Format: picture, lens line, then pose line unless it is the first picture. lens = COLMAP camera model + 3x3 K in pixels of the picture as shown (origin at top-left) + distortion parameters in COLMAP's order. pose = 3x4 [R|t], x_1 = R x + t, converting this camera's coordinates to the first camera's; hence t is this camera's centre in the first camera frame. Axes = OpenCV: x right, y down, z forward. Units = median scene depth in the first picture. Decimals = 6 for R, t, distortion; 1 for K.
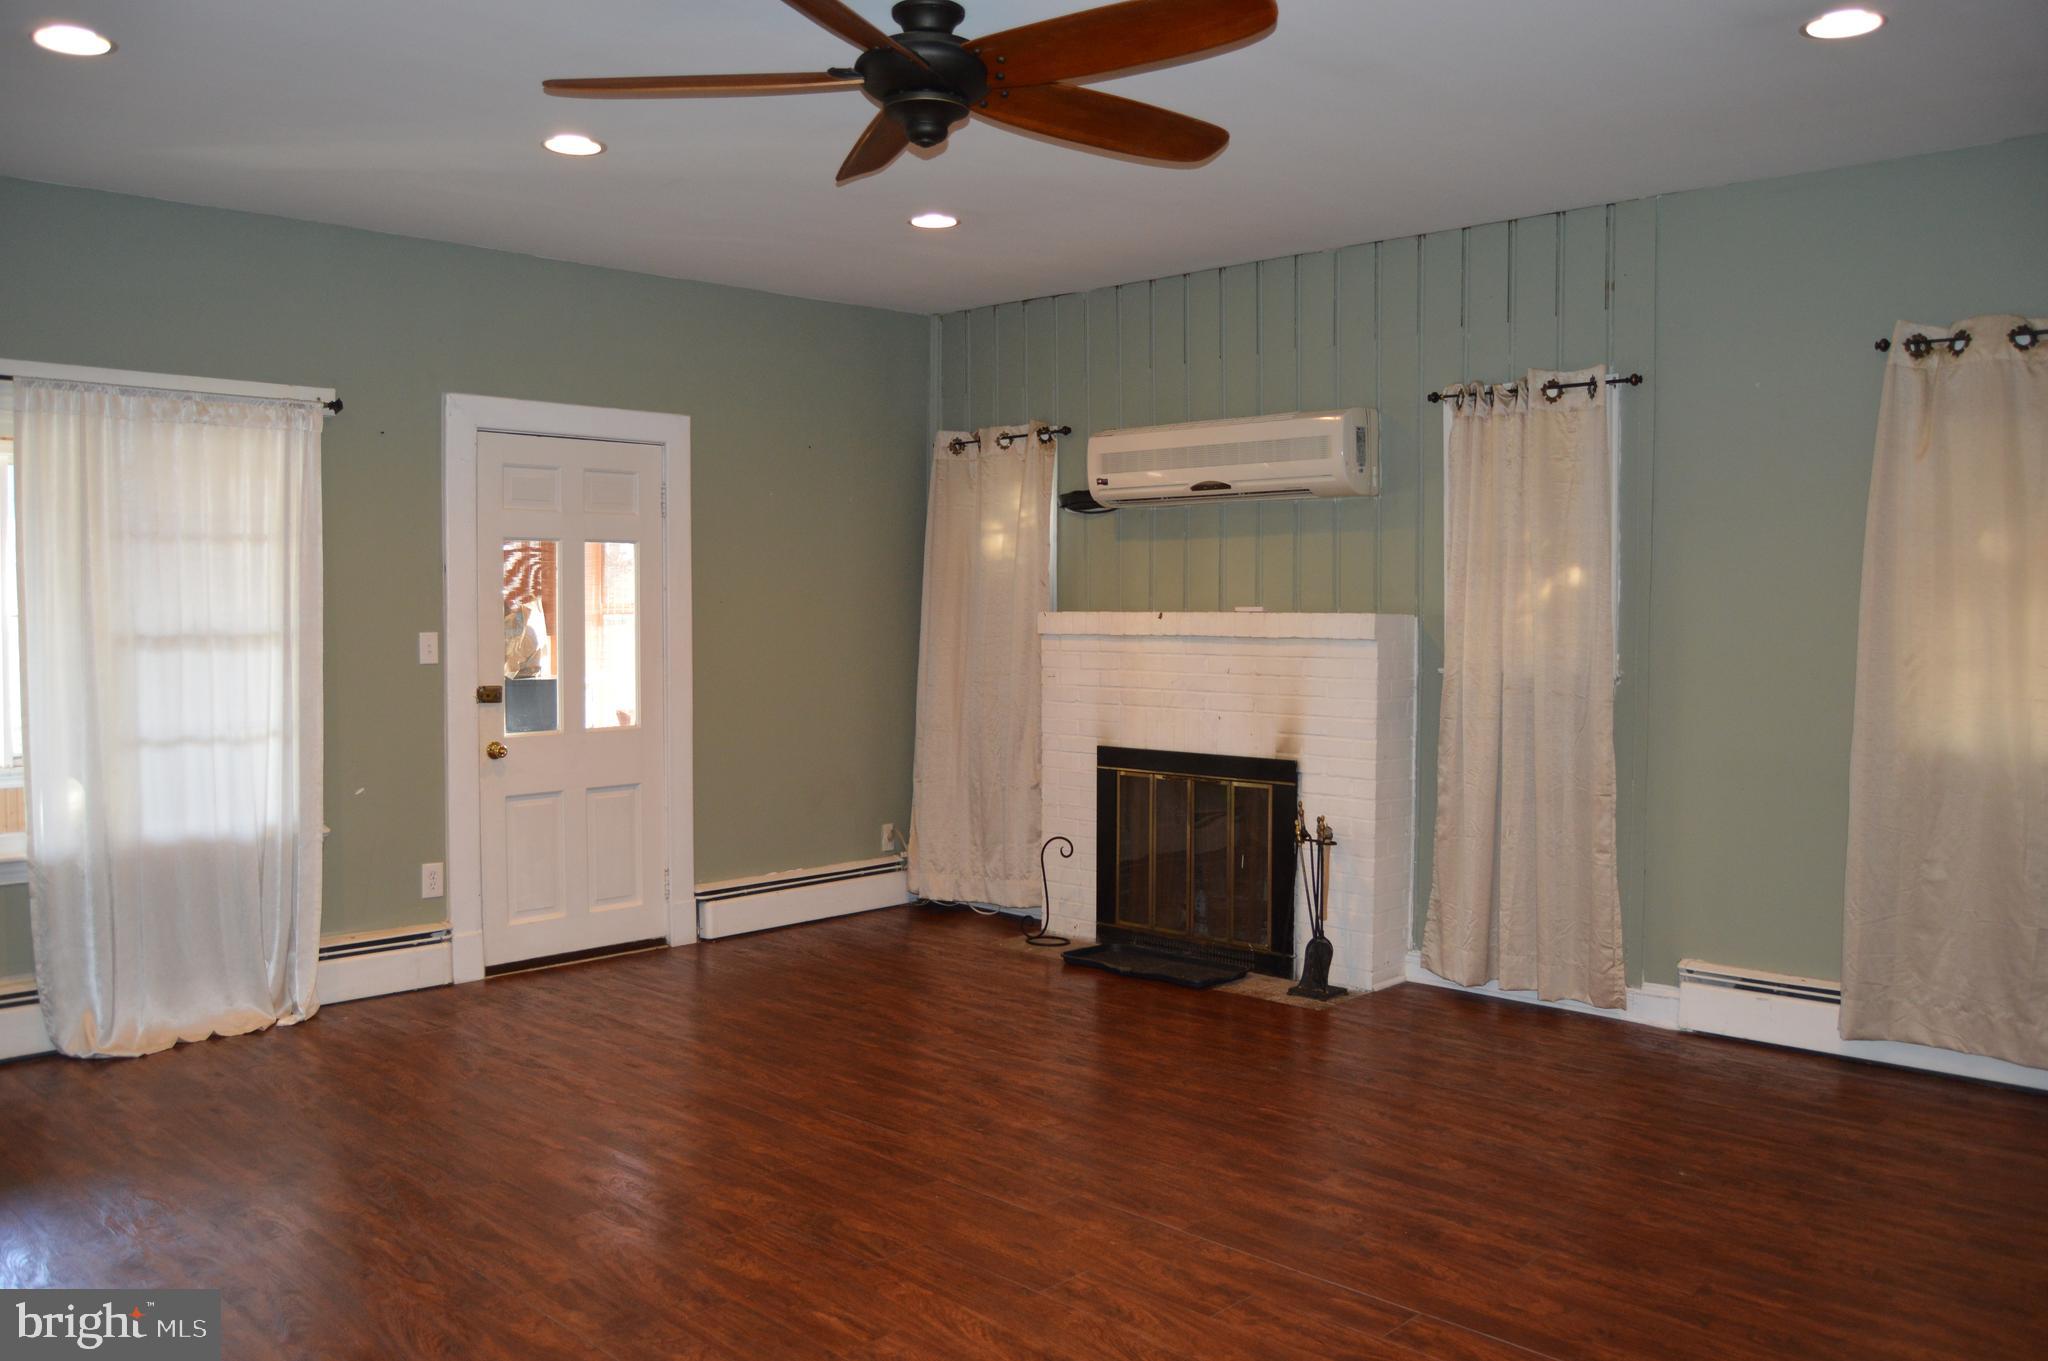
lens RADIAL K [[1620.3, 0, 1008.0], [0, 1620.3, 719.7], [0, 0, 1]] dist [-0.097655, 0.044598]
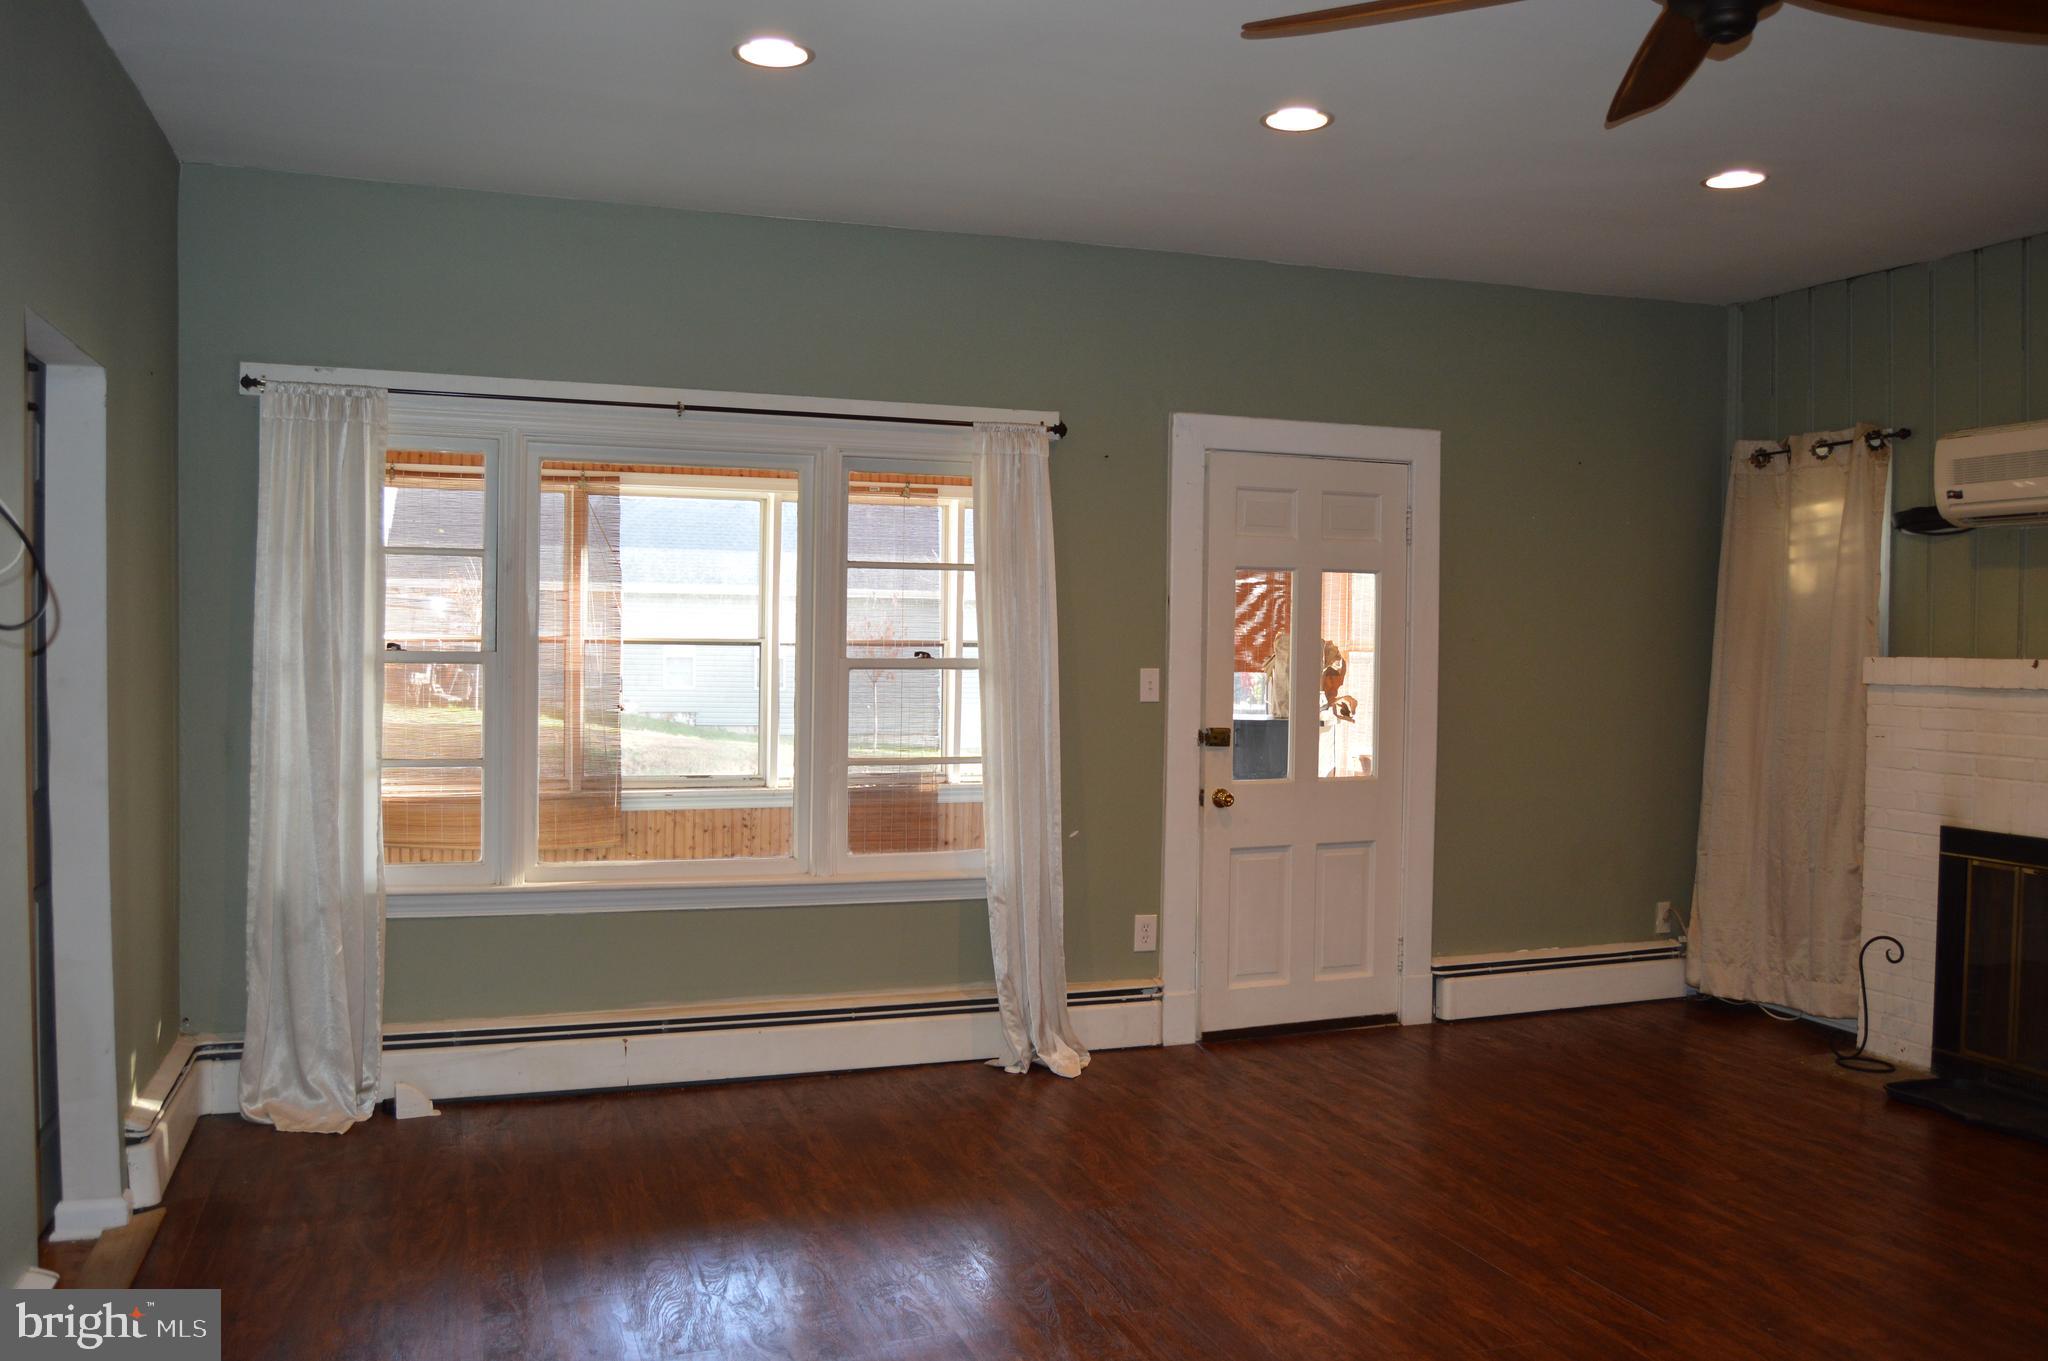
lens RADIAL K [[1620.3, 0, 1023.7], [0, 1620.3, 680.9], [0, 0, 1]] dist [-0.097655, 0.044598]
pose [[0.895772, 0.019785, -0.444074, -0.007277], [-0.040274, 0.998513, -0.036753, -0.009177], [0.442686, 0.050807, 0.895236, 0.115194]]
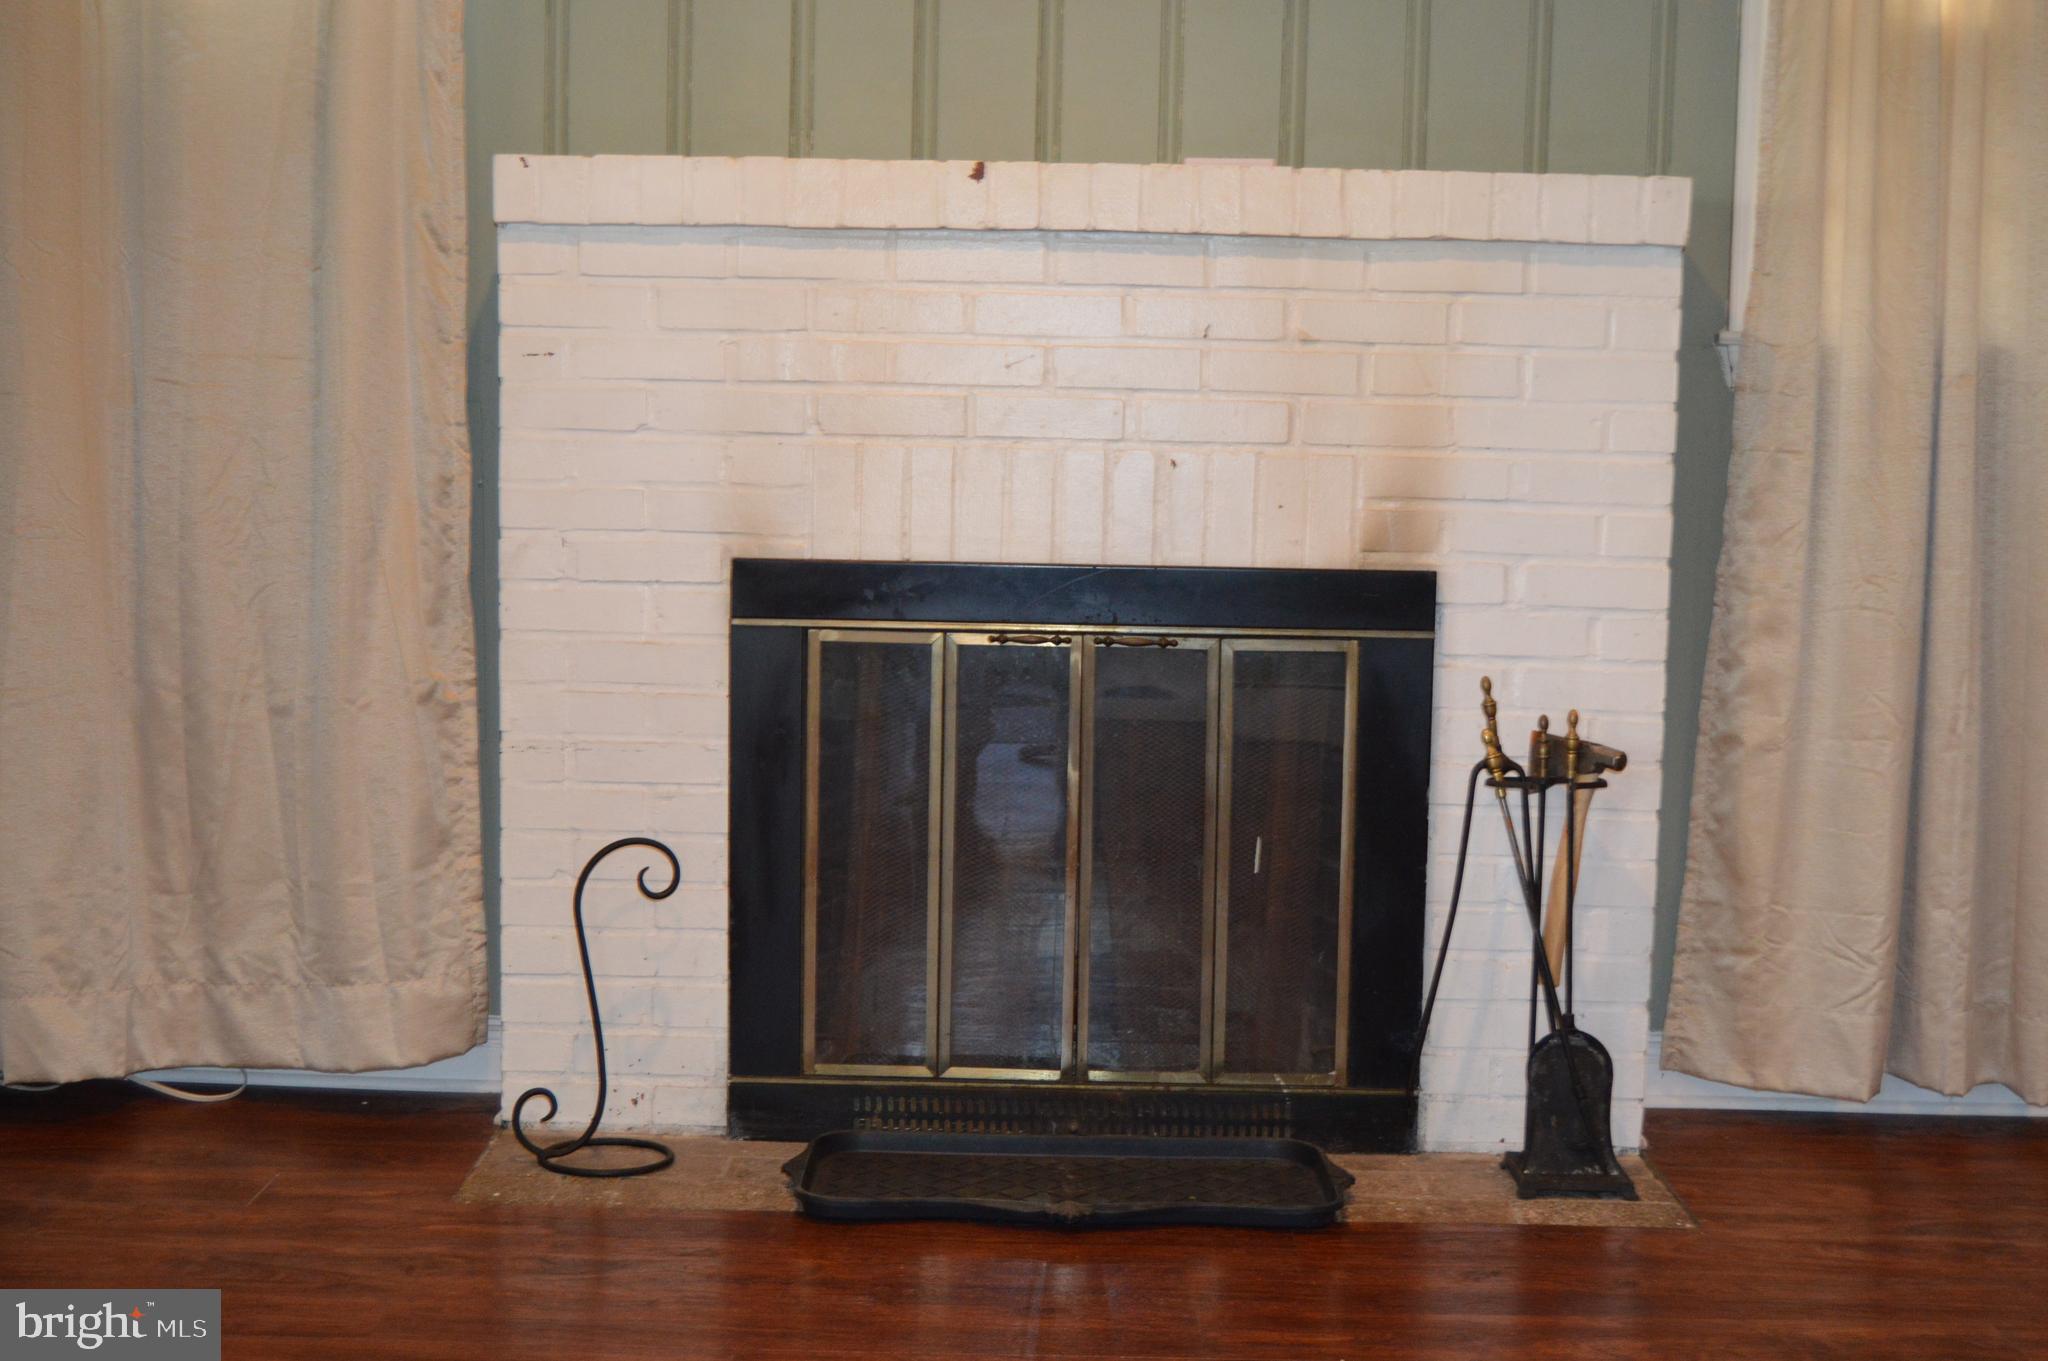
lens RADIAL K [[2659.4, 0, 1024.9], [0, 2659.4, 689.1], [0, 0, 1]] dist [-0.043760, 0.000000]
pose [[0.725385, -0.060427, 0.685686, -0.309568], [0.027219, 0.997878, 0.059146, 0.013438], [-0.687805, -0.024240, 0.725491, 0.614501]]
